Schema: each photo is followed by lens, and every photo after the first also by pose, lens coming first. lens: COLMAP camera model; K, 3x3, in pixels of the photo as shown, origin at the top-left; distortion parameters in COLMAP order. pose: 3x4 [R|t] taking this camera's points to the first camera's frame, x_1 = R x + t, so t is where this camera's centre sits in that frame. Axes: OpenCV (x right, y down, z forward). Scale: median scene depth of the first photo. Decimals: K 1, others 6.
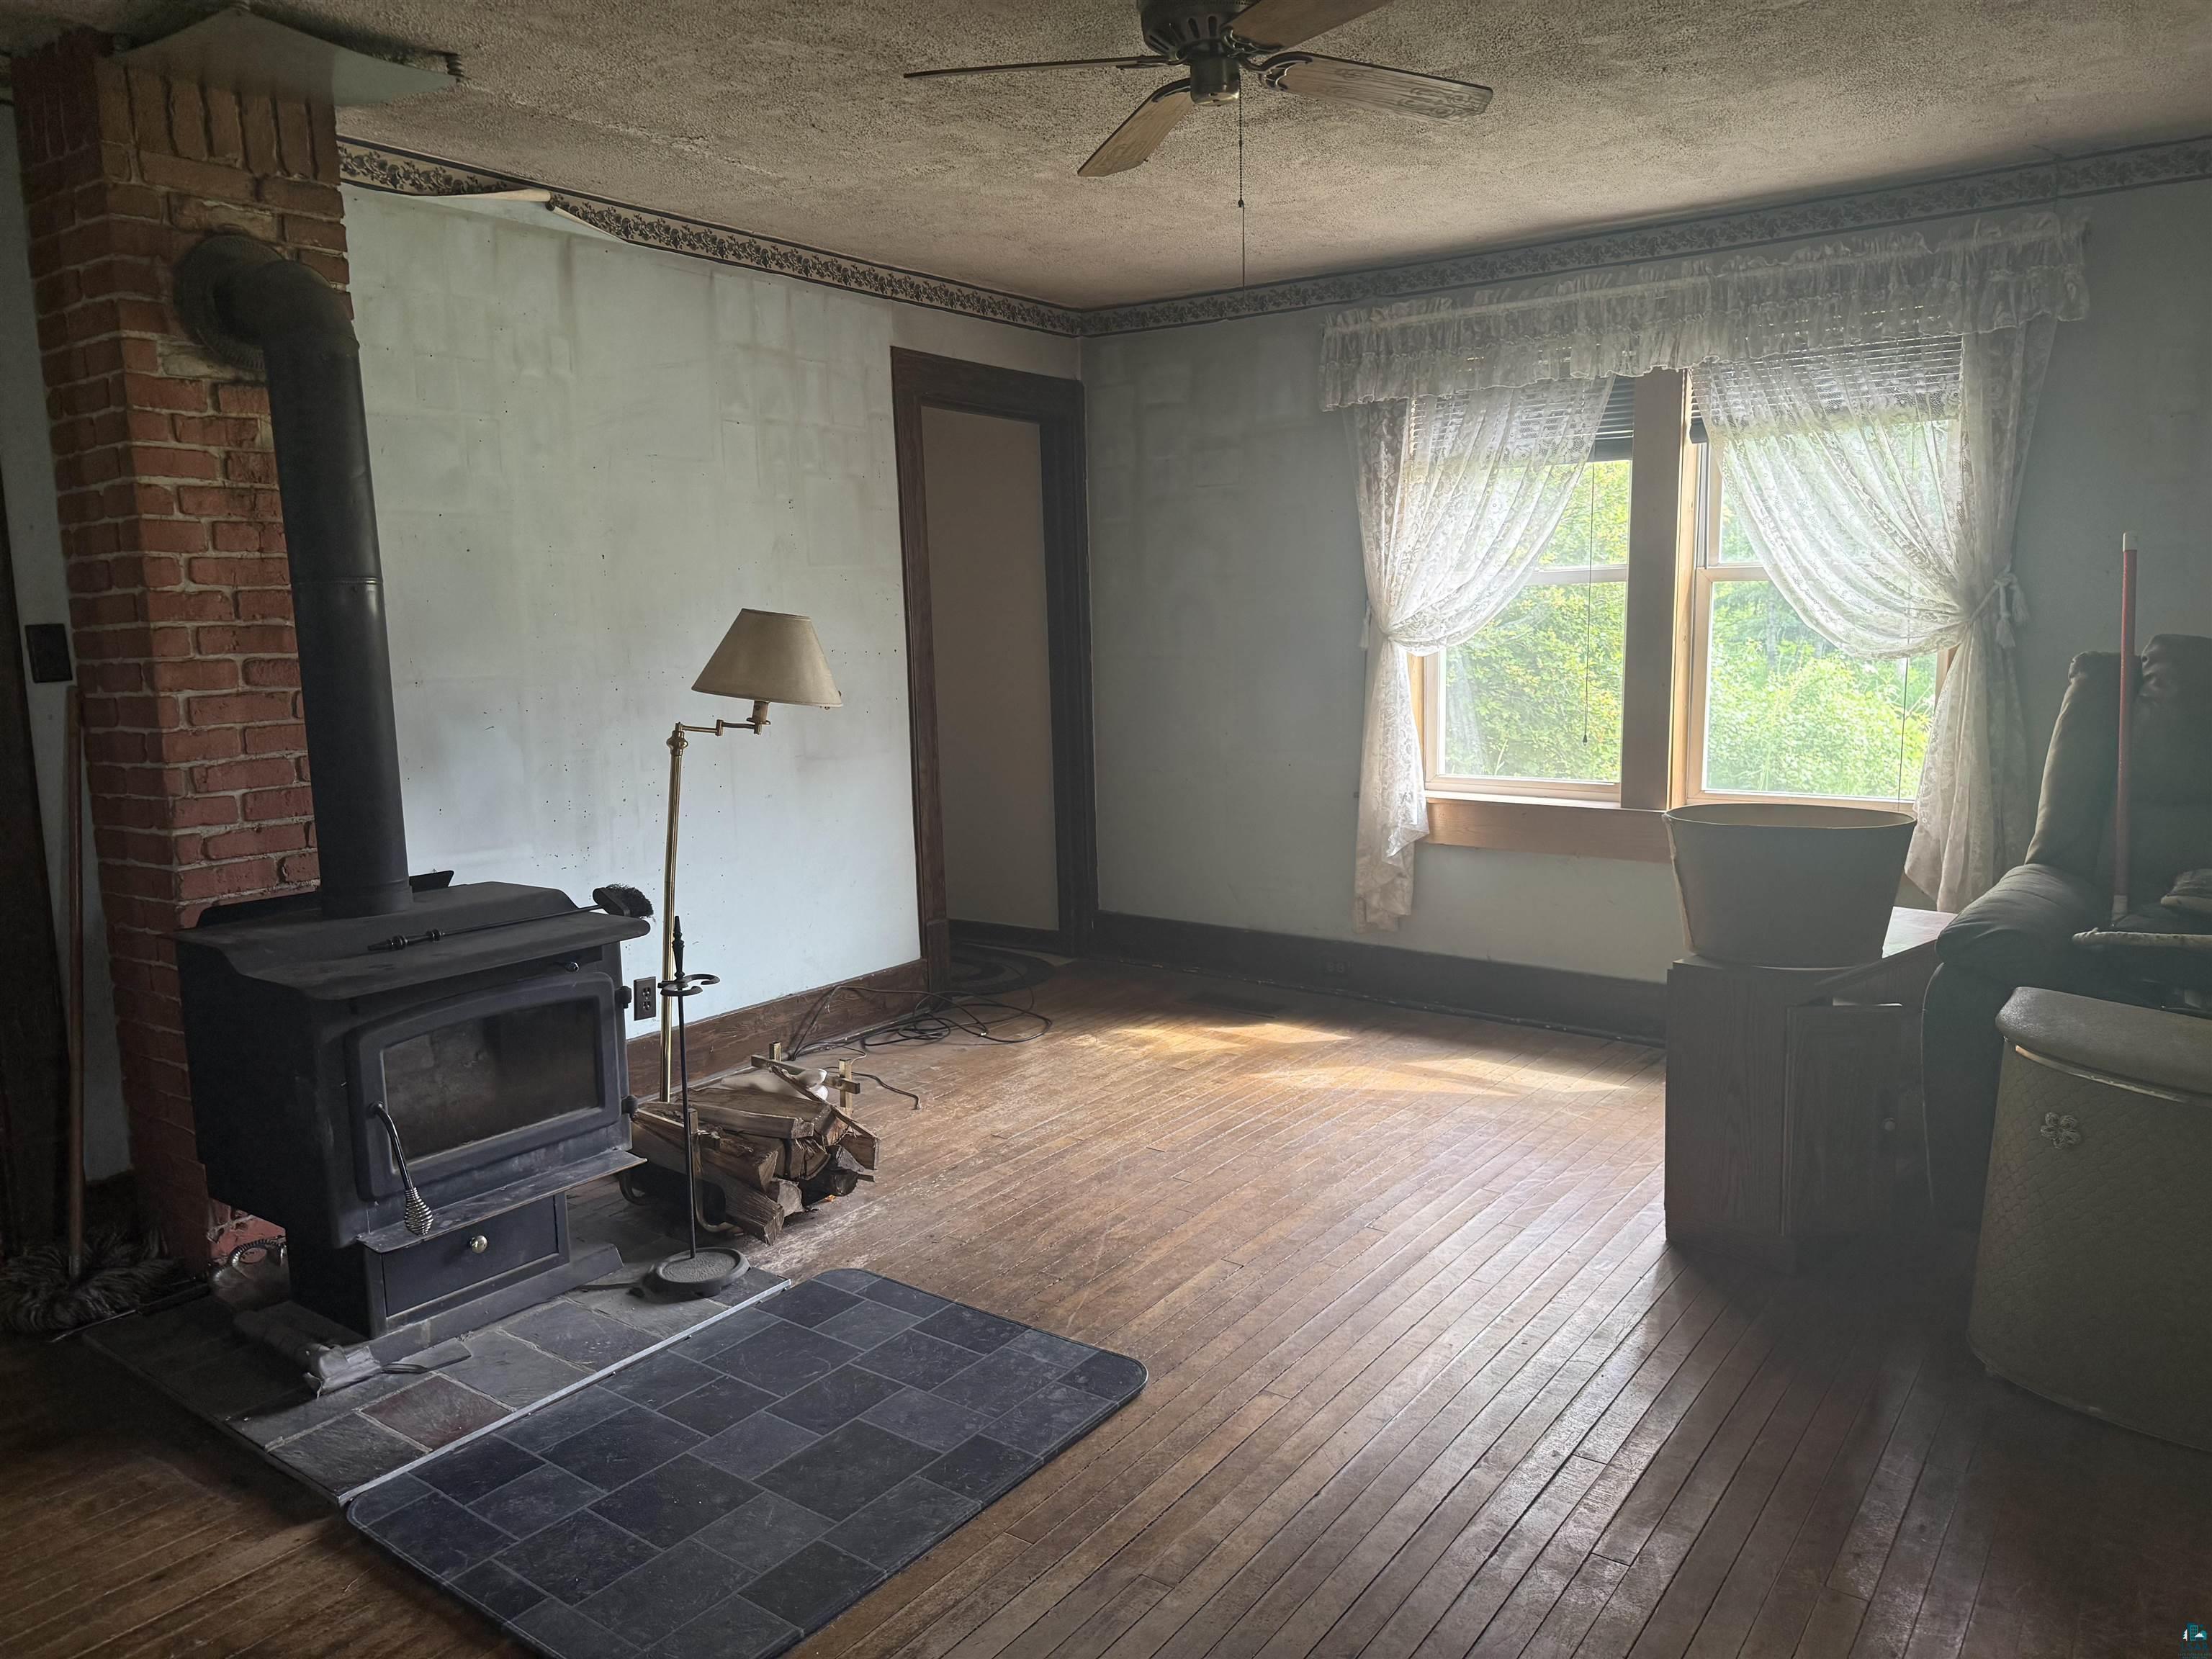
lens RADIAL K [[1544.5, 0, 1096.9], [0, 1544.5, 834.3], [0, 0, 1]] dist [0.040504, -0.033316]
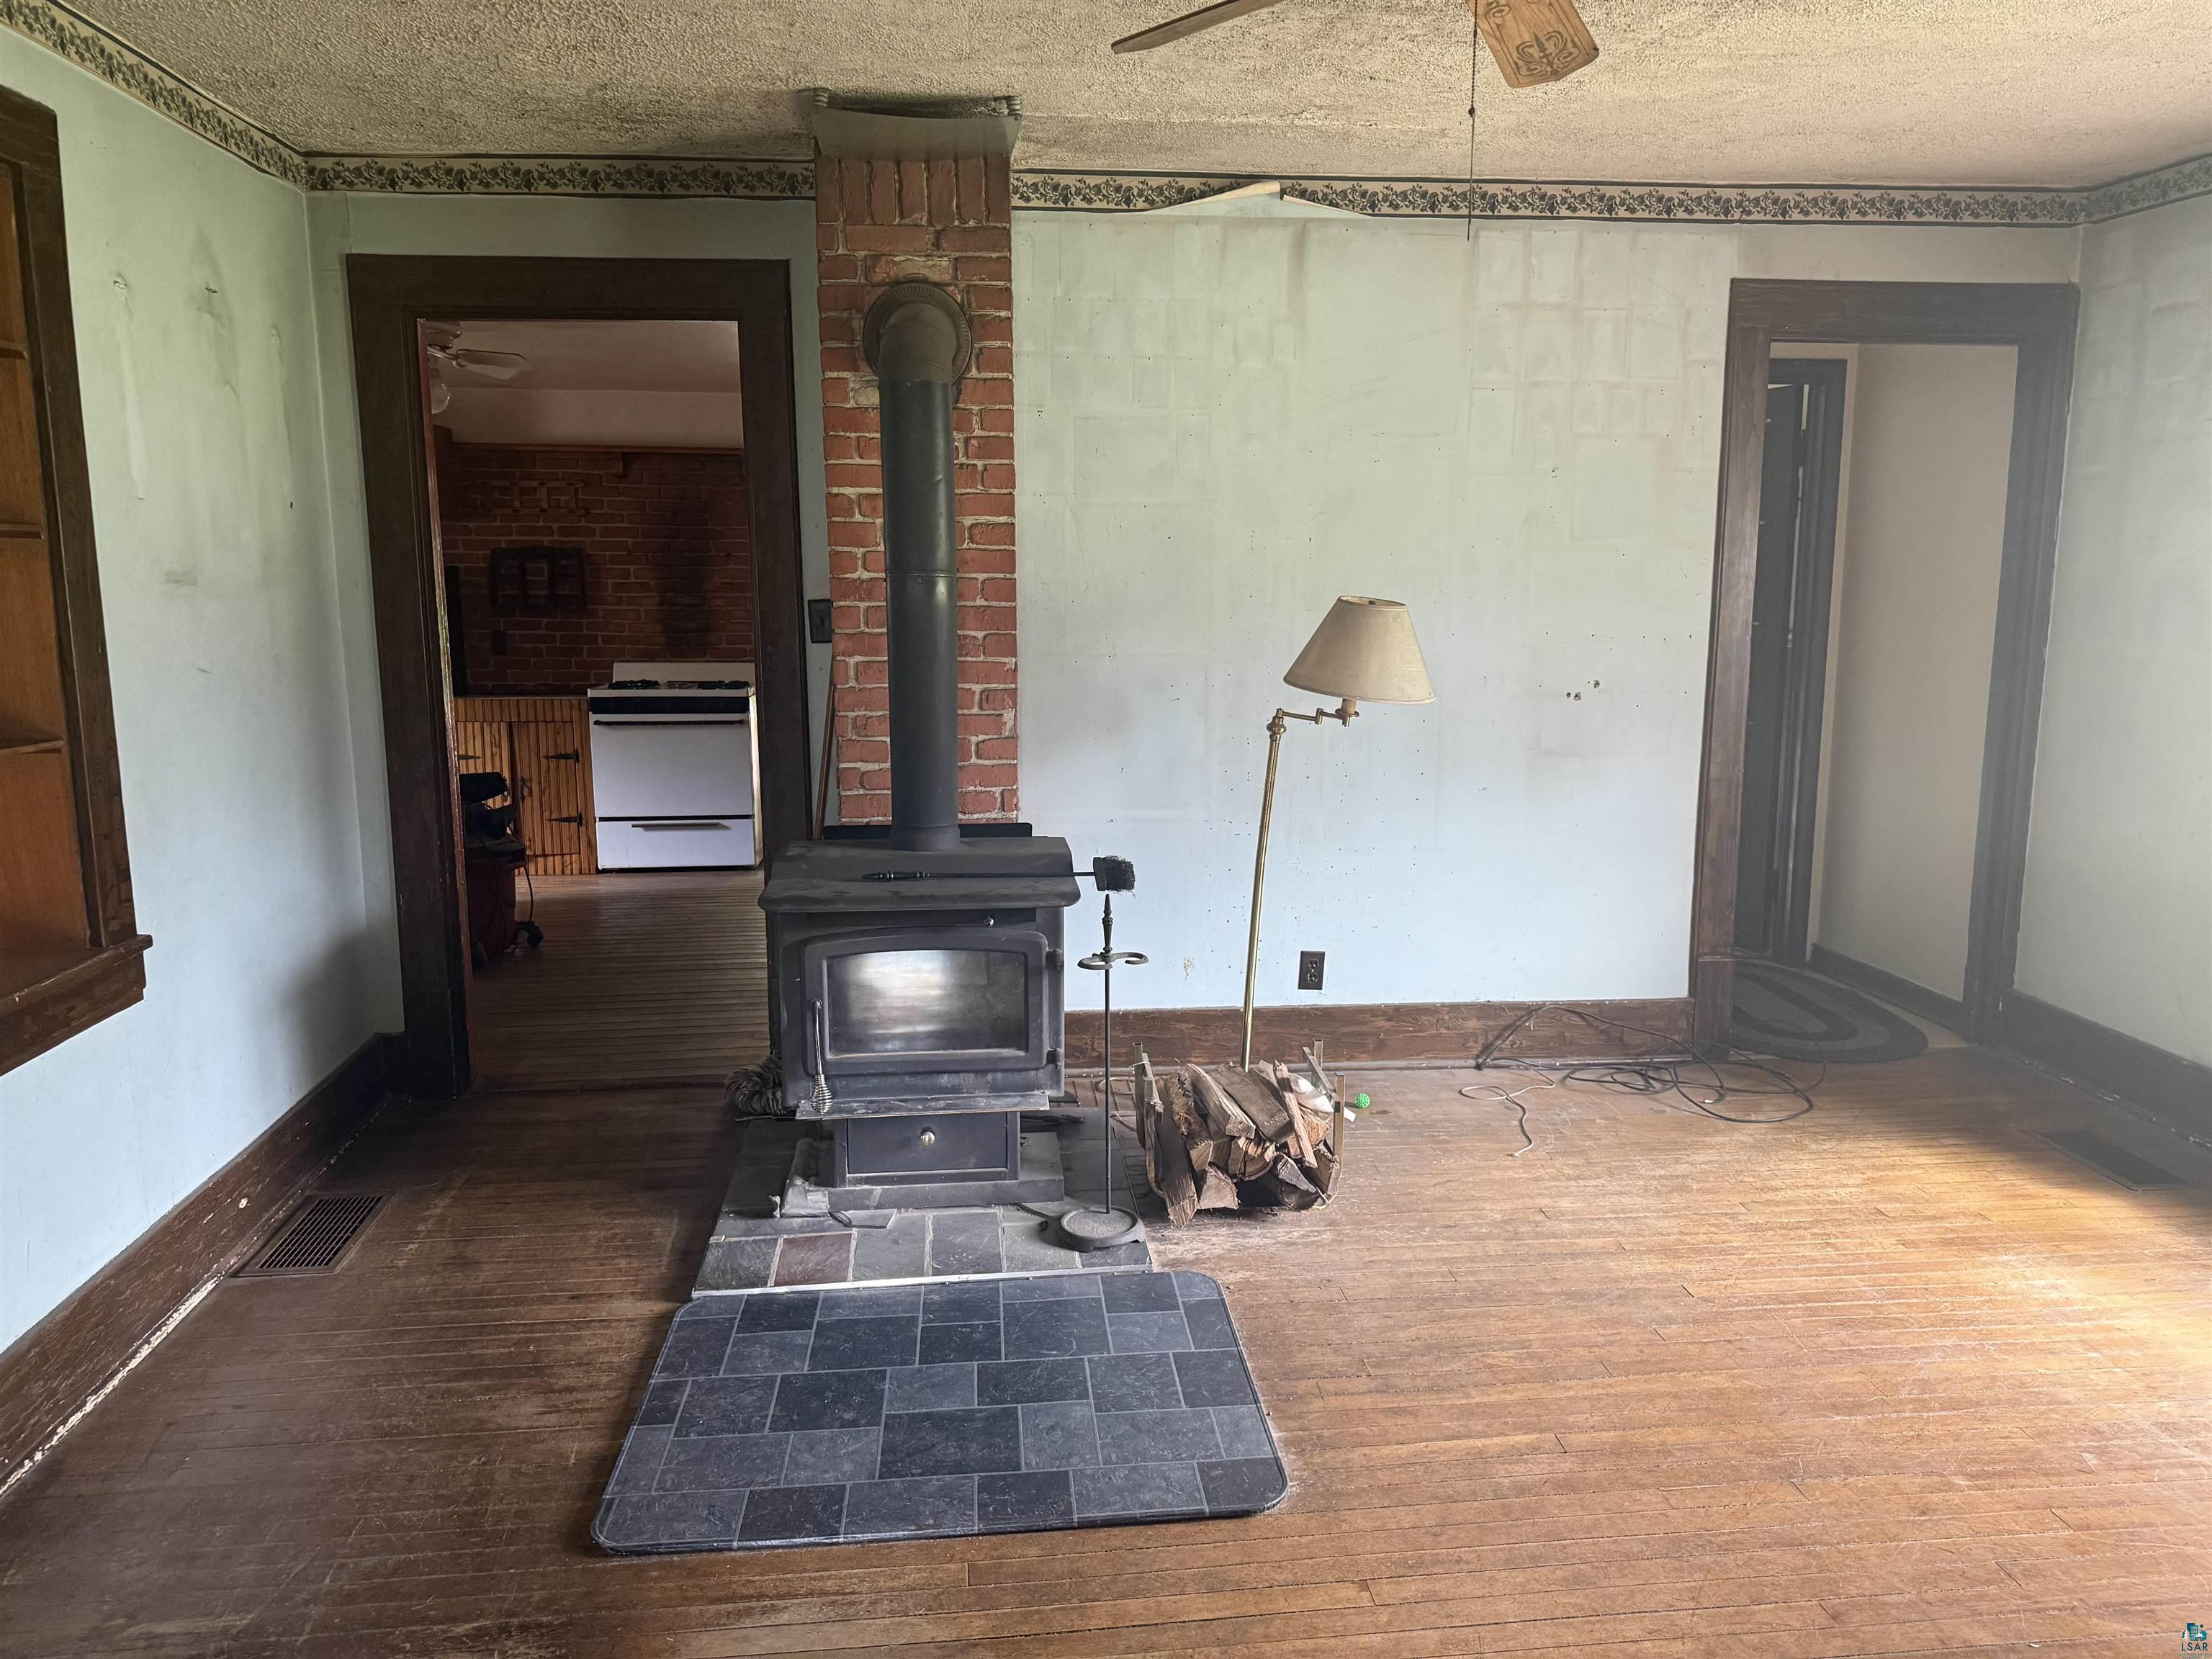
lens RADIAL K [[1555.2, 0, 1106.0], [0, 1555.2, 829.5], [0, 0, 1]] dist [0.150312, -0.207189]
pose [[0.676414, 0.144655, -0.722177, 0.444679], [-0.121150, 0.989020, 0.084632, -0.073001], [0.726489, 0.030245, 0.686512, 0.239591]]
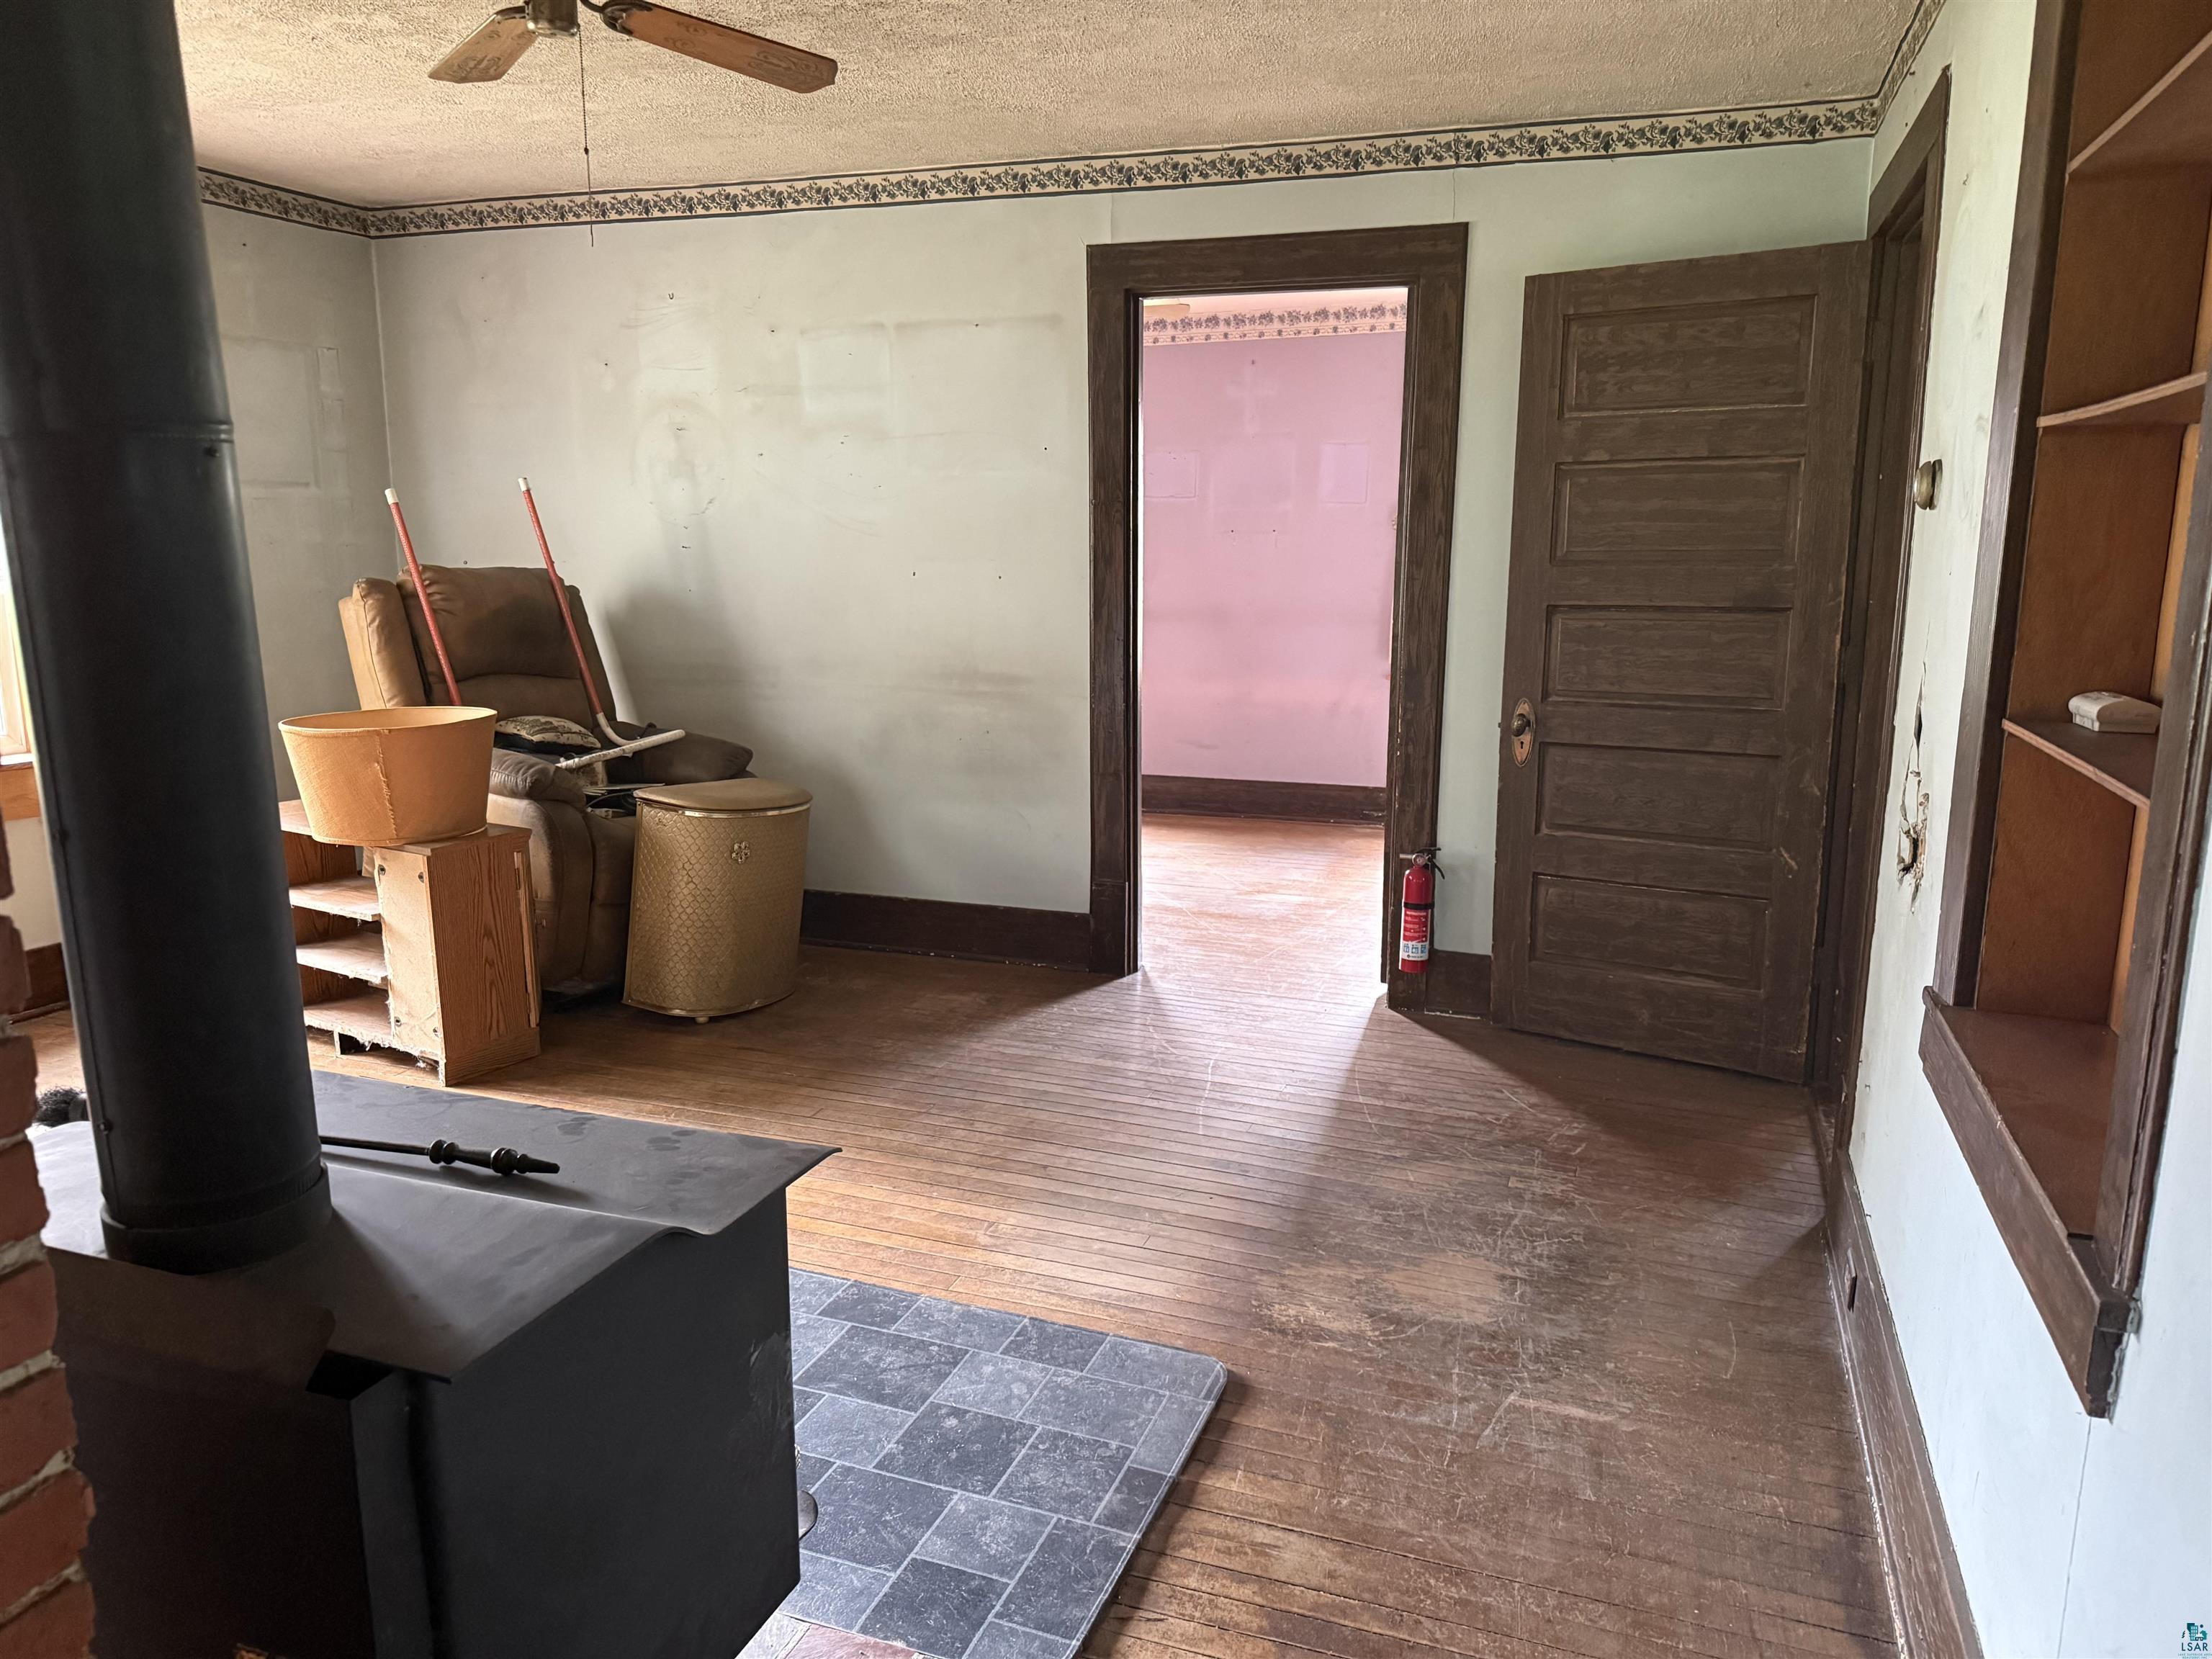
lens RADIAL K [[1544.5, 0, 1096.9], [0, 1544.5, 834.3], [0, 0, 1]] dist [0.040504, -0.033316]
pose [[-0.293707, -0.153265, 0.943529, -0.737310], [0.135002, 0.970518, 0.199673, -0.088449], [-0.946314, 0.186023, -0.264357, 0.741098]]
